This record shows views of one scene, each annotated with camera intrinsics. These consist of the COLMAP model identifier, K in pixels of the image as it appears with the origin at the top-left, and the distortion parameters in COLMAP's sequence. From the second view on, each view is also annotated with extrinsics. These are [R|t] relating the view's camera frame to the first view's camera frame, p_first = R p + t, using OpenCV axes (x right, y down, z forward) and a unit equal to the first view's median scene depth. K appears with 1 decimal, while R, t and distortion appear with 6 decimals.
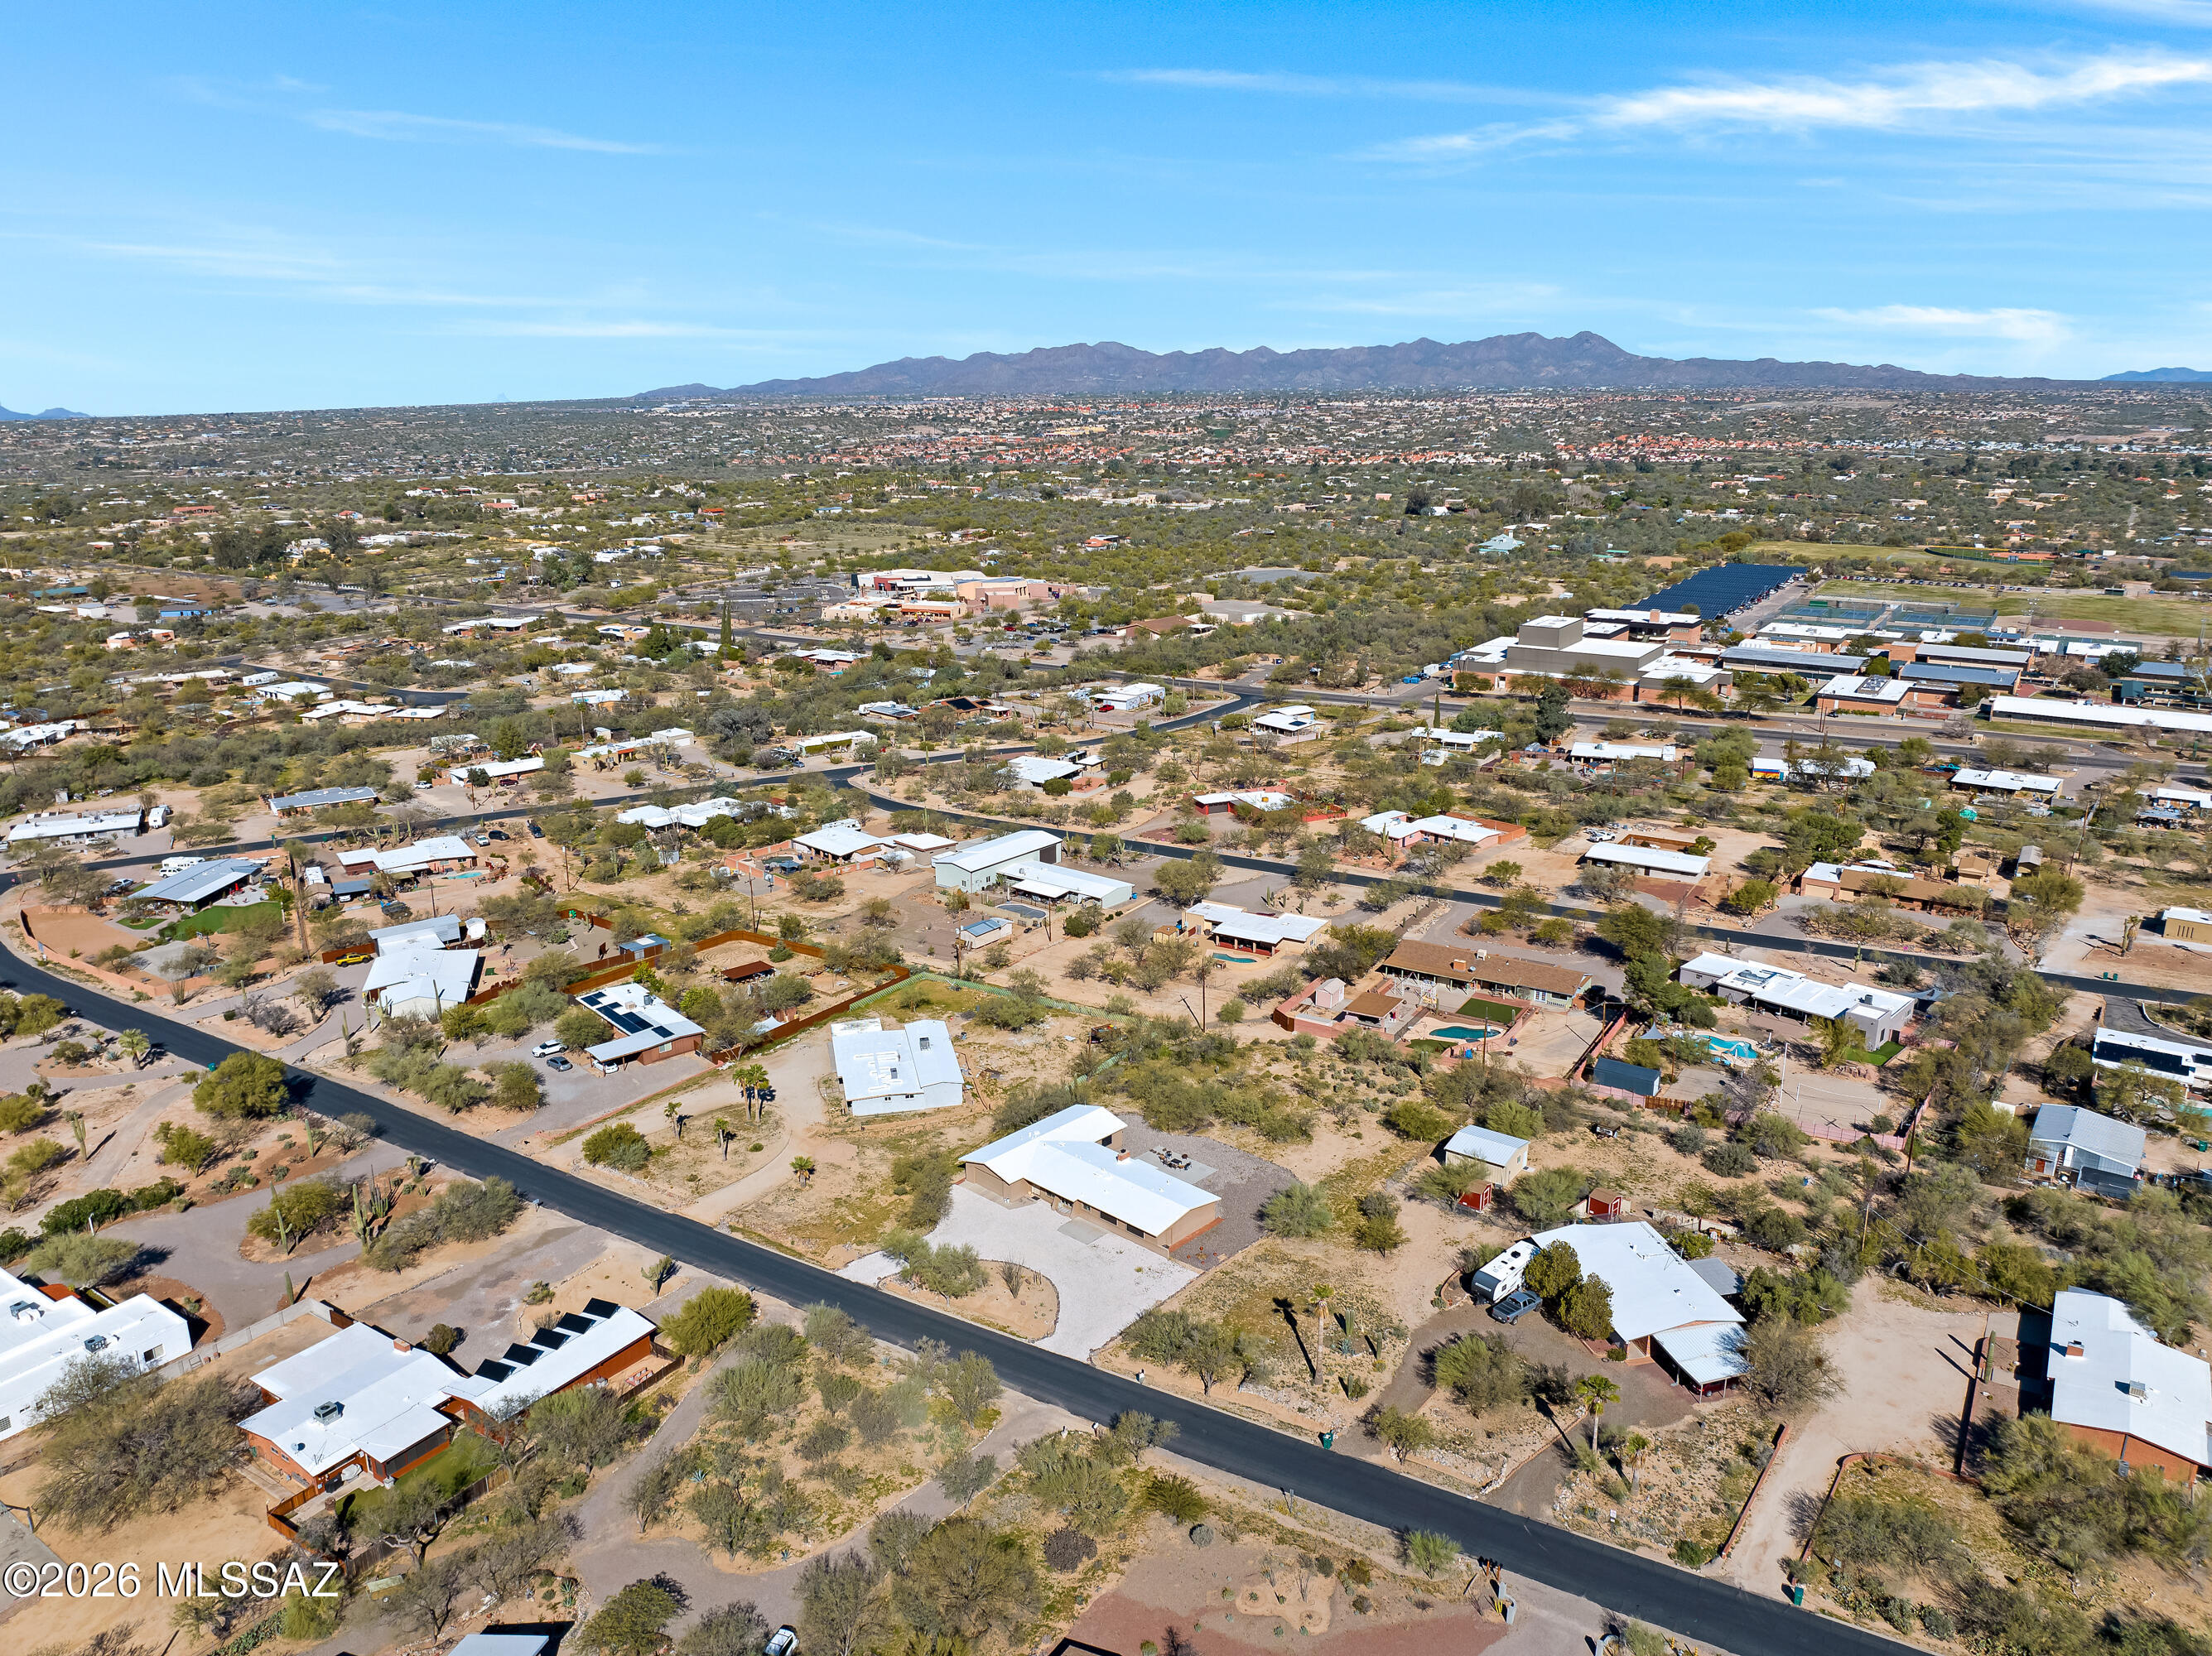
lens RADIAL K [[1560.9, 0, 1113.9], [0, 1560.9, 798.9], [0, 0, 1]] dist [-0.036788, 0.003804]
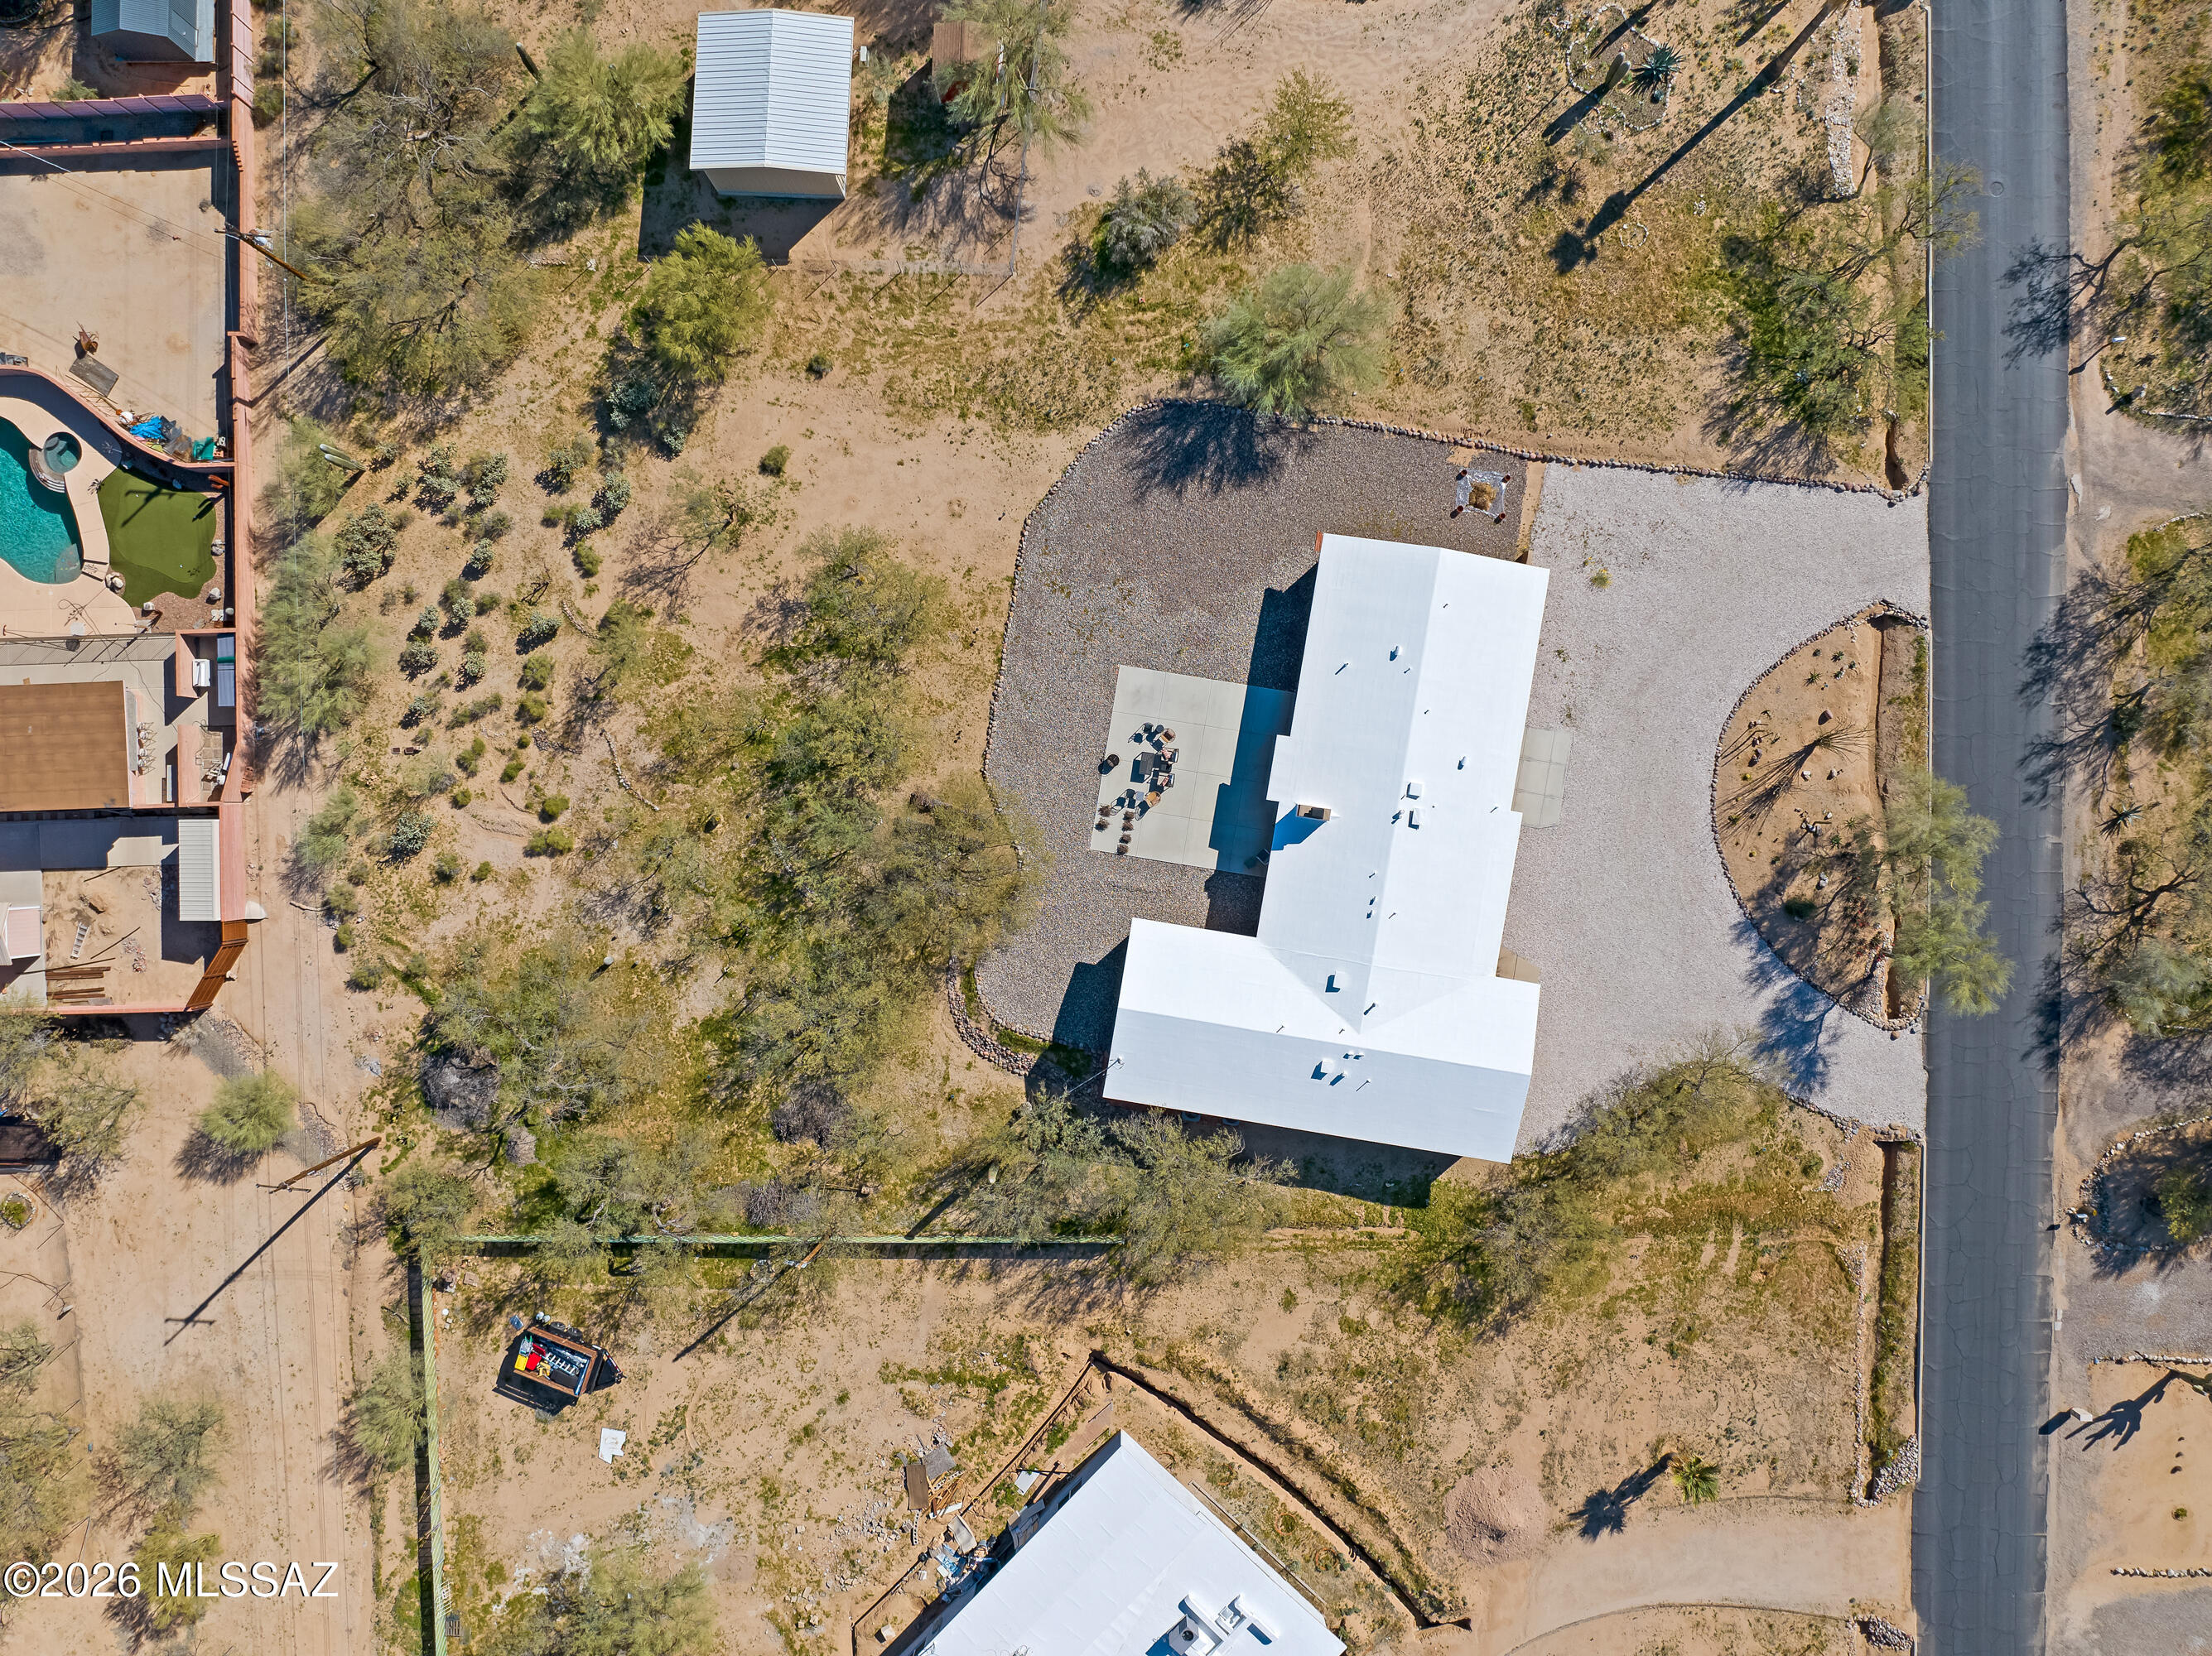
lens RADIAL K [[1560.9, 0, 1113.9], [0, 1560.9, 798.9], [0, 0, 1]] dist [-0.036788, 0.003804]
pose [[-0.550486, -0.834832, 0.004582, 0.028277], [0.220014, -0.139778, 0.965430, -0.139281], [-0.805331, 0.532464, 0.260621, 0.743199]]
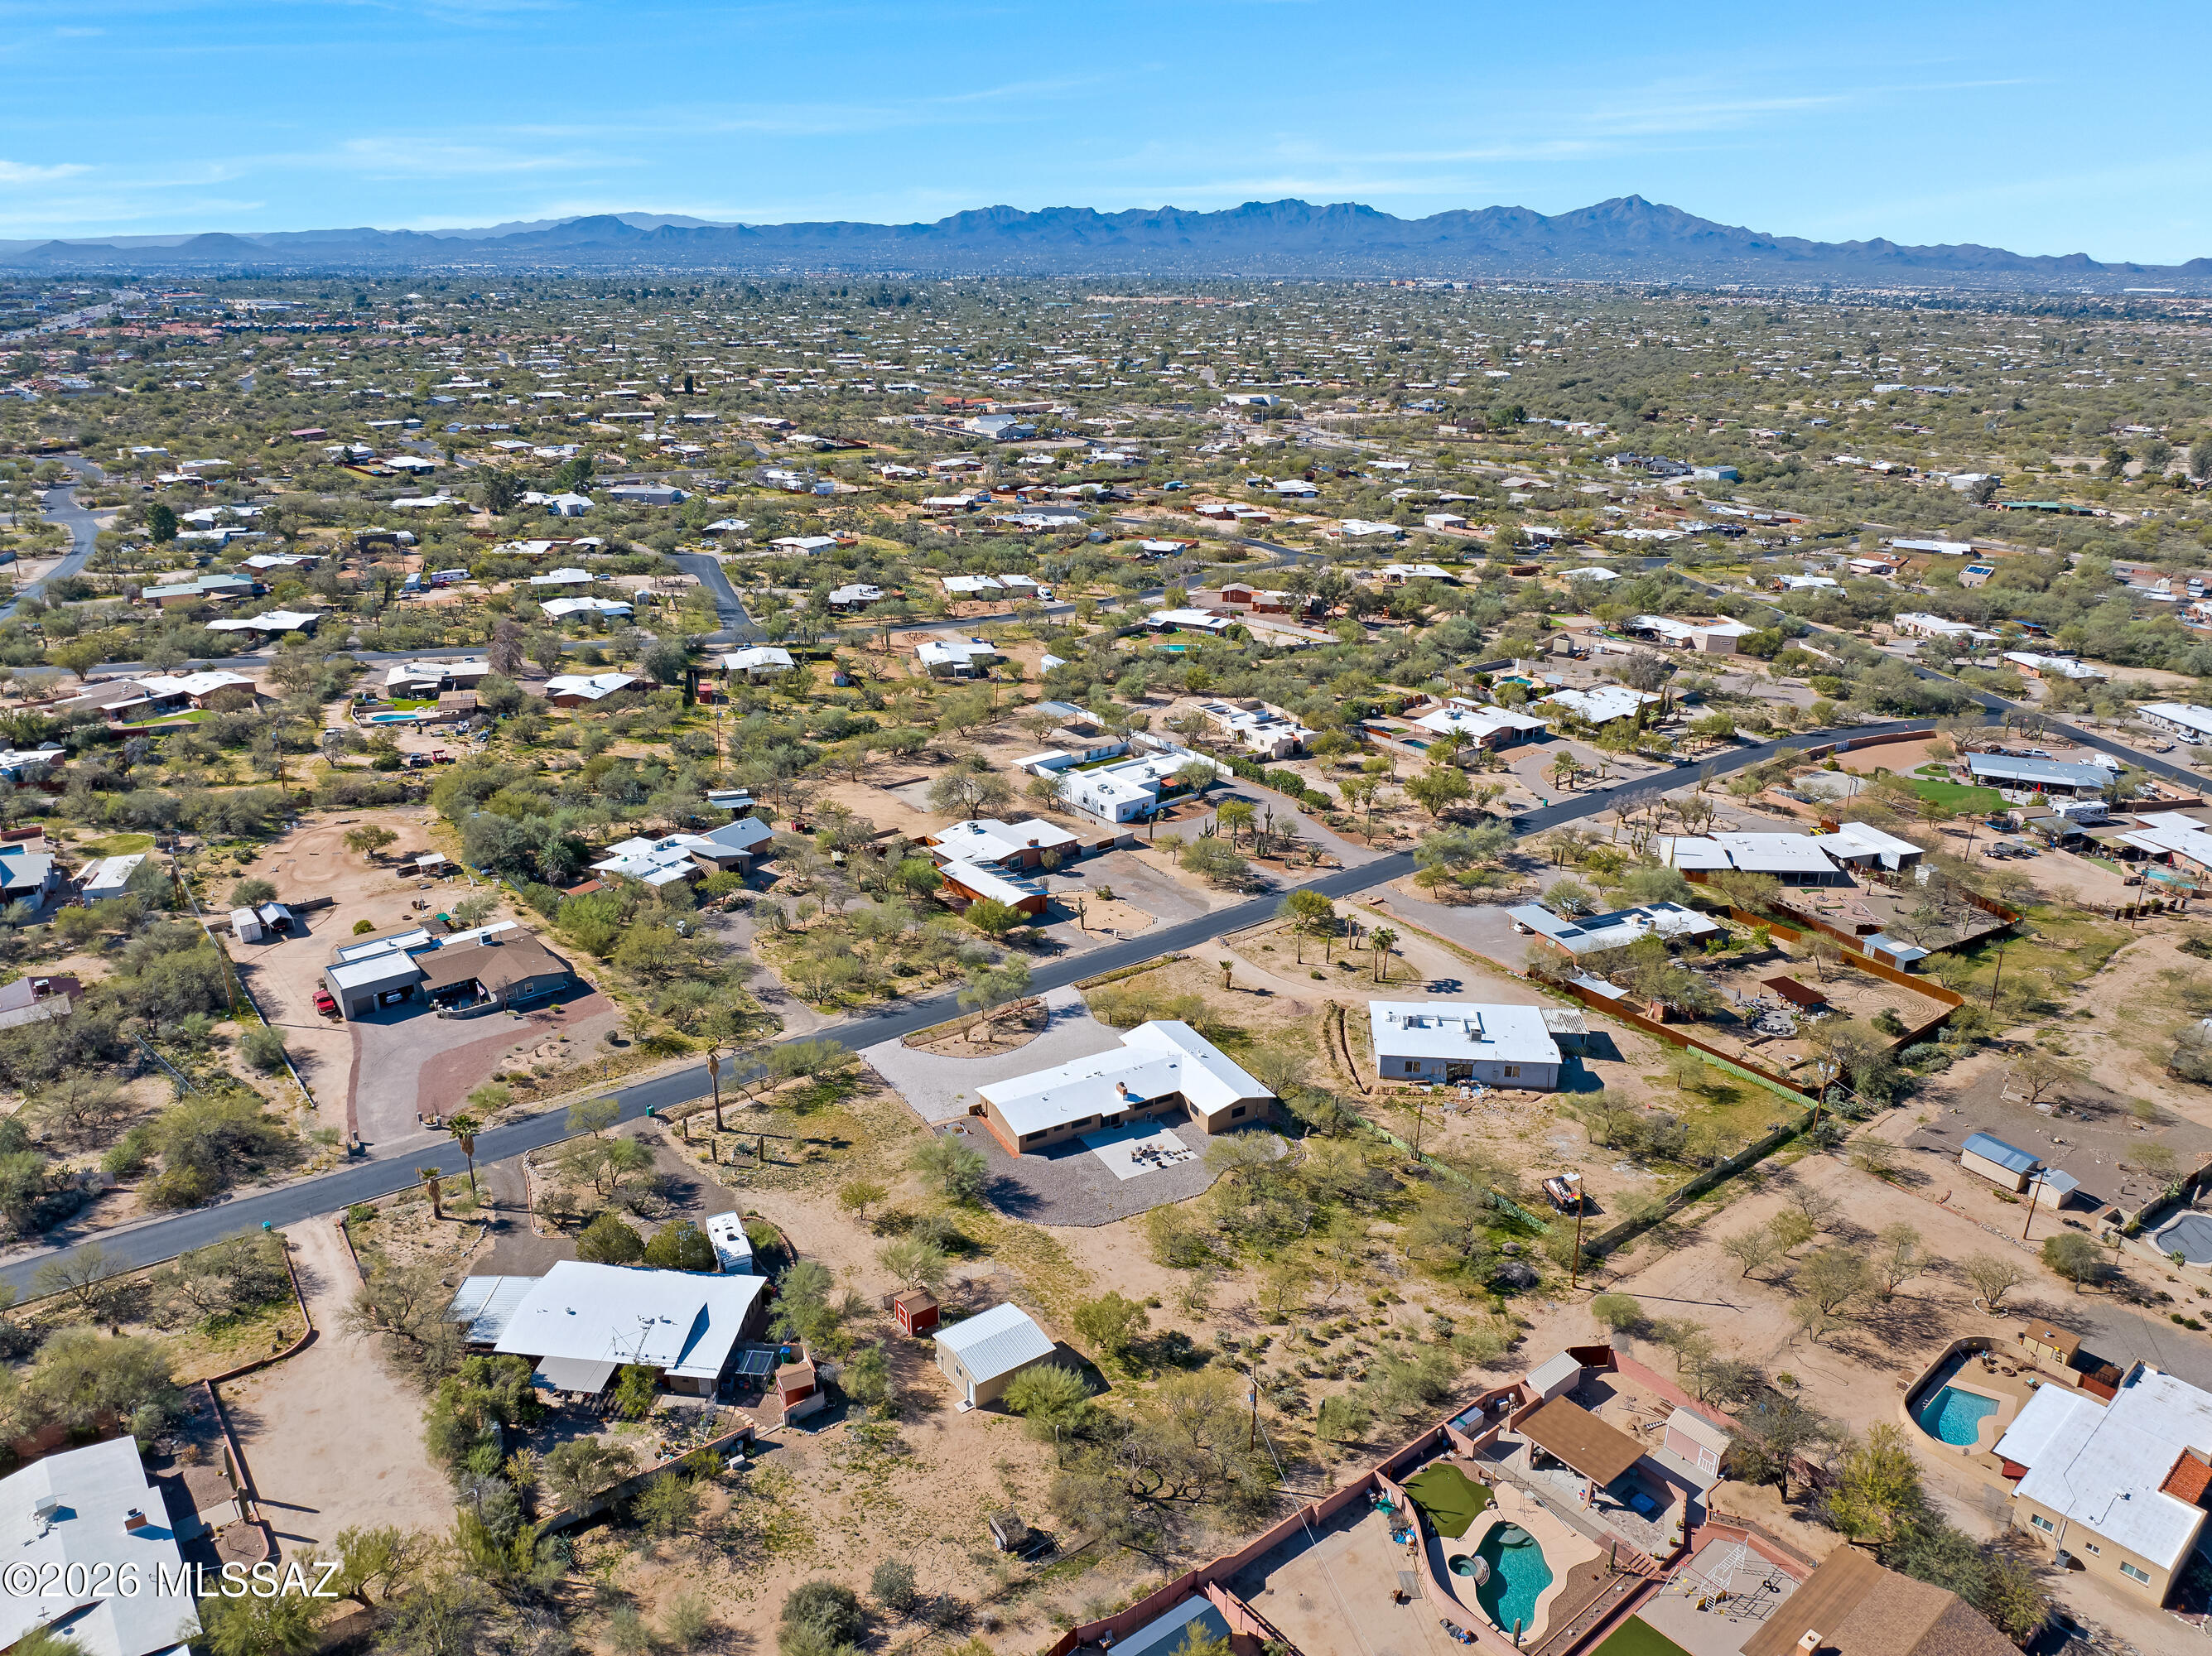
lens RADIAL K [[1560.9, 0, 1113.9], [0, 1560.9, 798.9], [0, 0, 1]] dist [-0.036788, 0.003804]
pose [[-0.312870, 0.317852, -0.895032, 0.631444], [-0.247446, 0.882522, 0.399907, -0.239428], [0.916997, 0.346590, -0.197464, 0.891426]]
